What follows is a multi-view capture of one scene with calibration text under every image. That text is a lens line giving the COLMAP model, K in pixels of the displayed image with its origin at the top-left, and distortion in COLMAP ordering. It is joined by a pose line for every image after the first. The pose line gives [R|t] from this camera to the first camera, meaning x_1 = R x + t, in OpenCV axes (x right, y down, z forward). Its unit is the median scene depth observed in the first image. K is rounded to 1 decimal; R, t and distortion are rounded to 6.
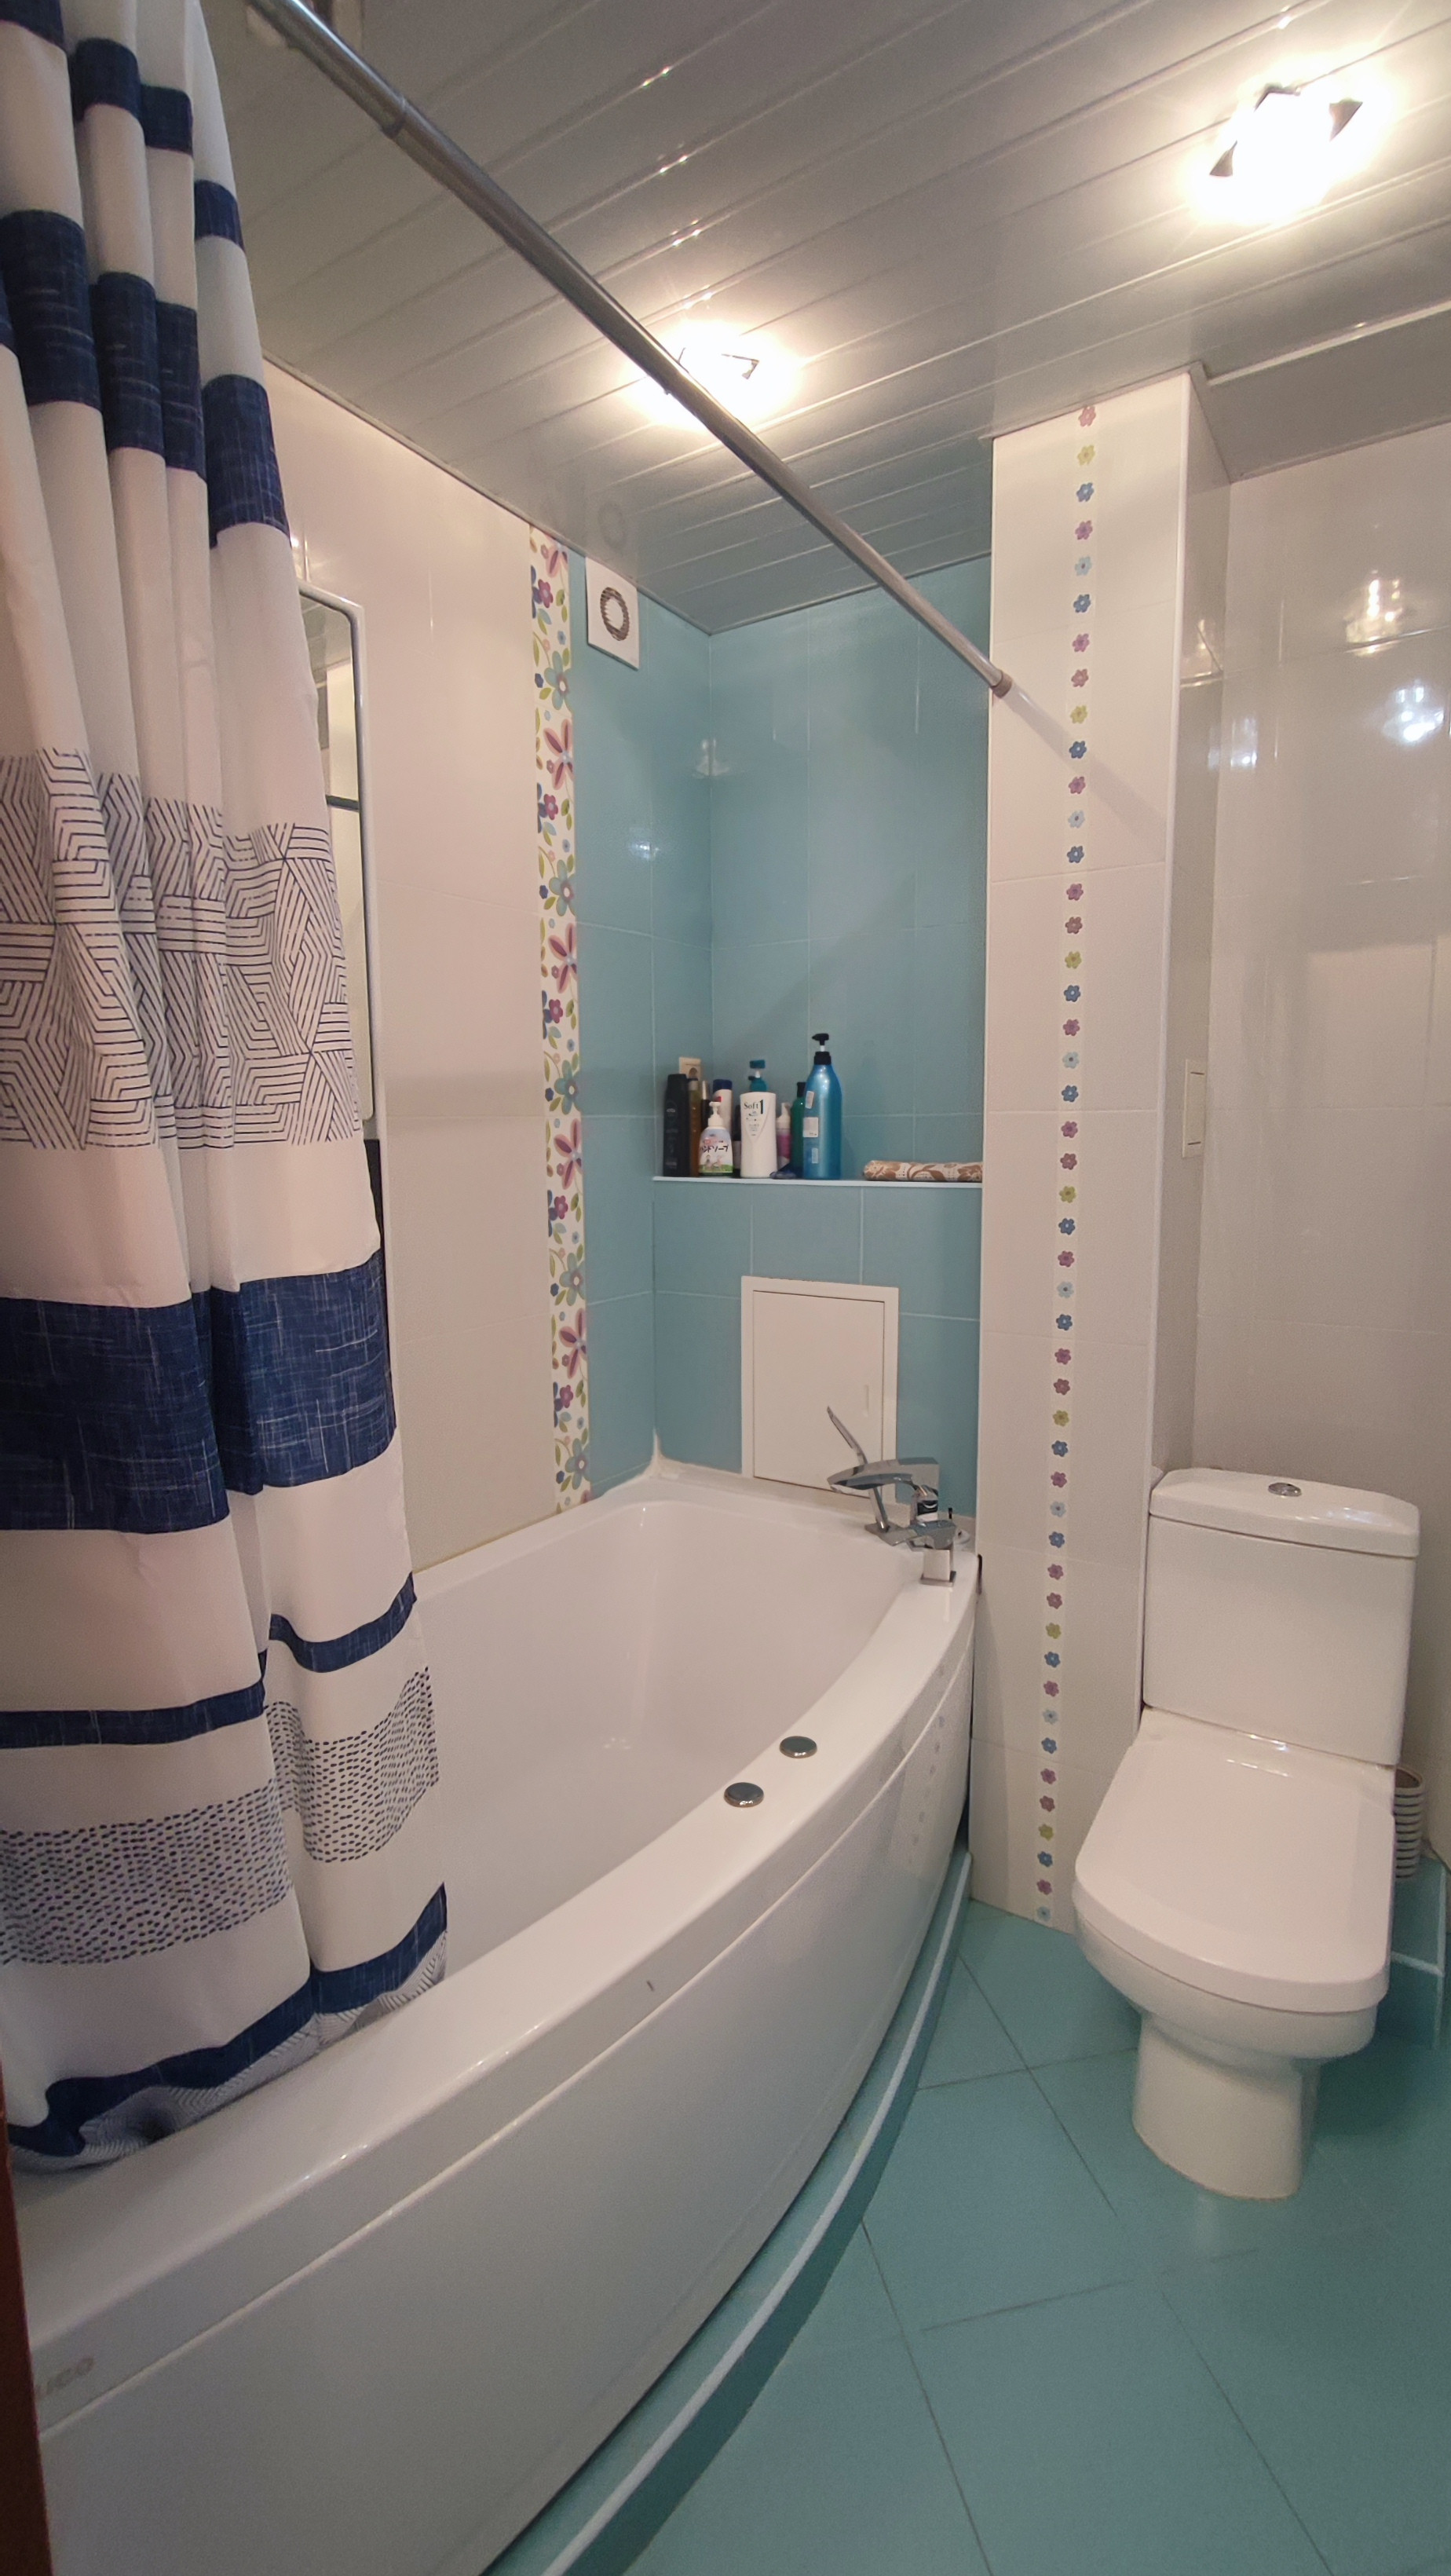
lens RADIAL K [[1157.8, 0, 728.9], [0, 1157.8, 1278.9], [0, 0, 1]] dist [-0.013001, 0.004937]
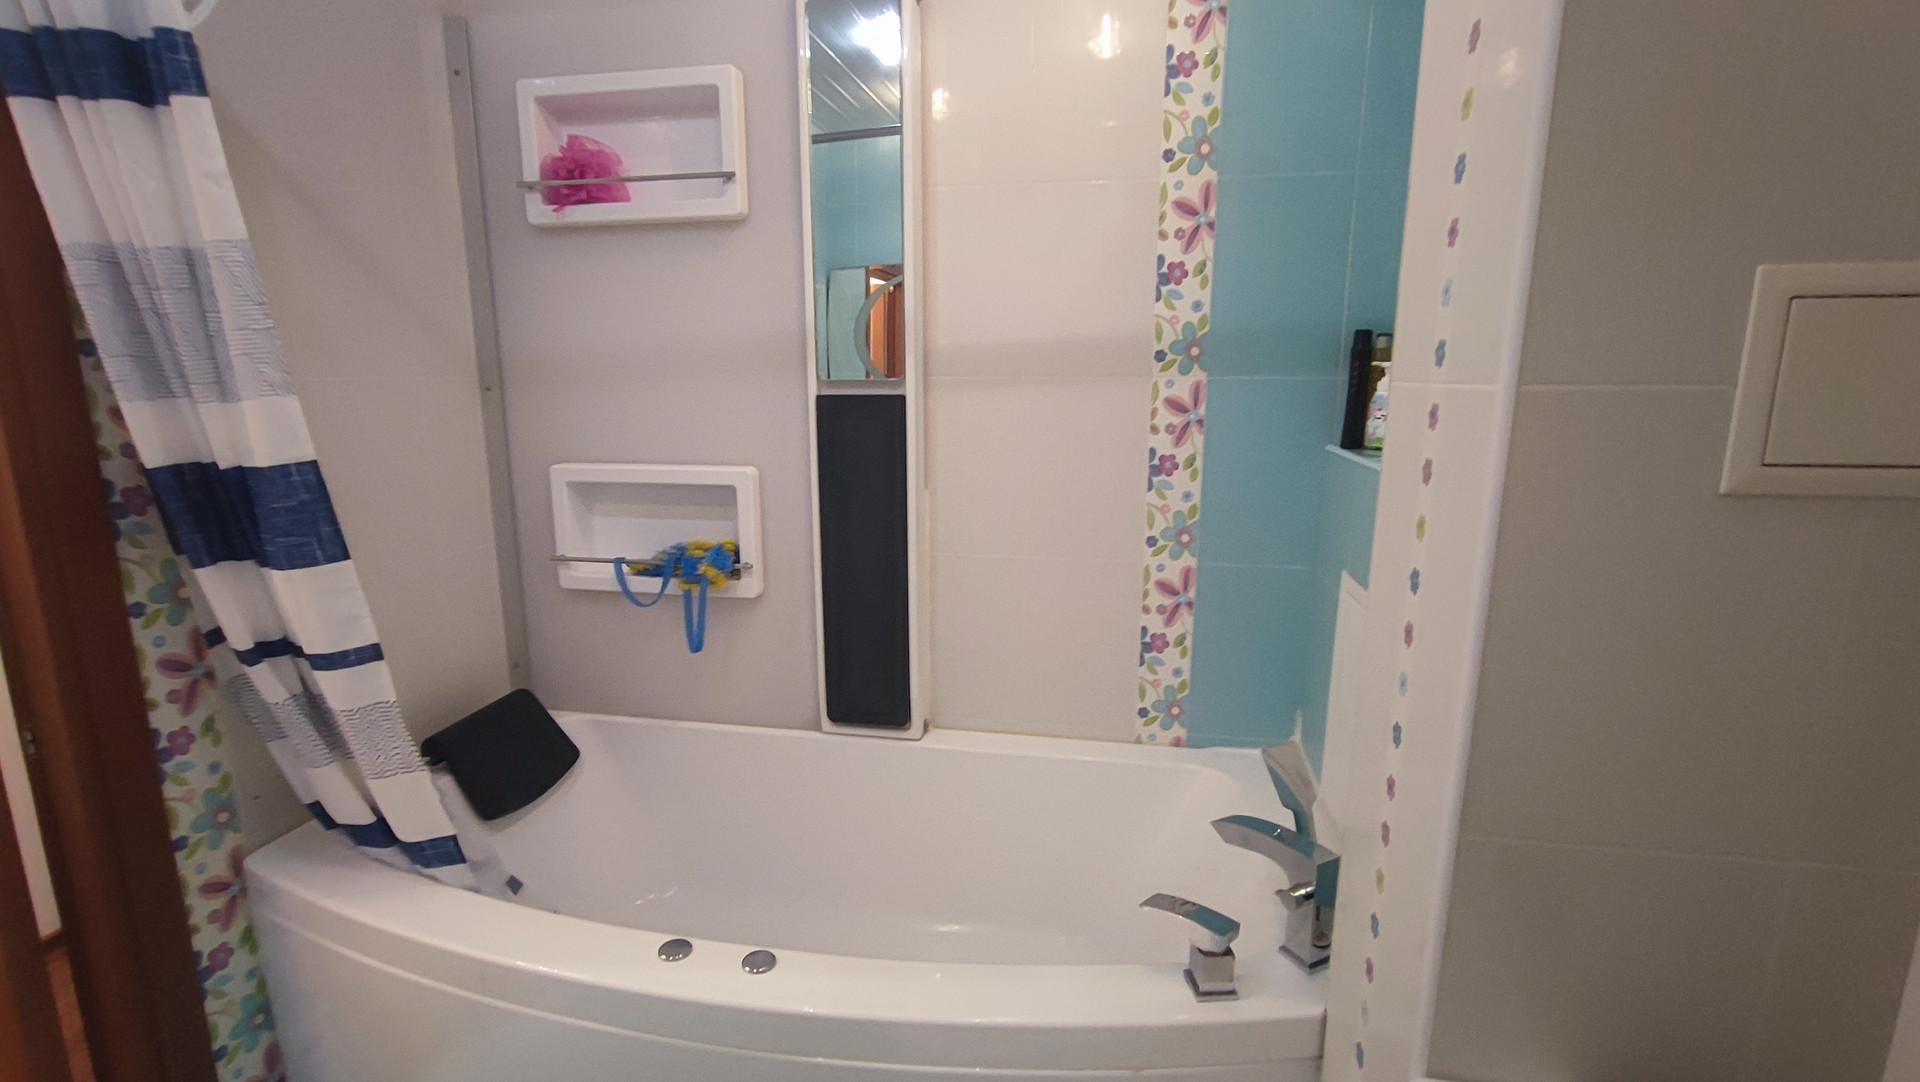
lens RADIAL K [[879.6, 0, 966.3], [0, 879.6, 556.6], [0, 0, 1]] dist [-0.012476, 0.011115]
pose [[0.389990, 0.198137, -0.899249, 0.515388], [-0.127824, 0.978769, 0.160223, -0.085096], [0.911904, 0.052460, 0.407037, 0.517031]]
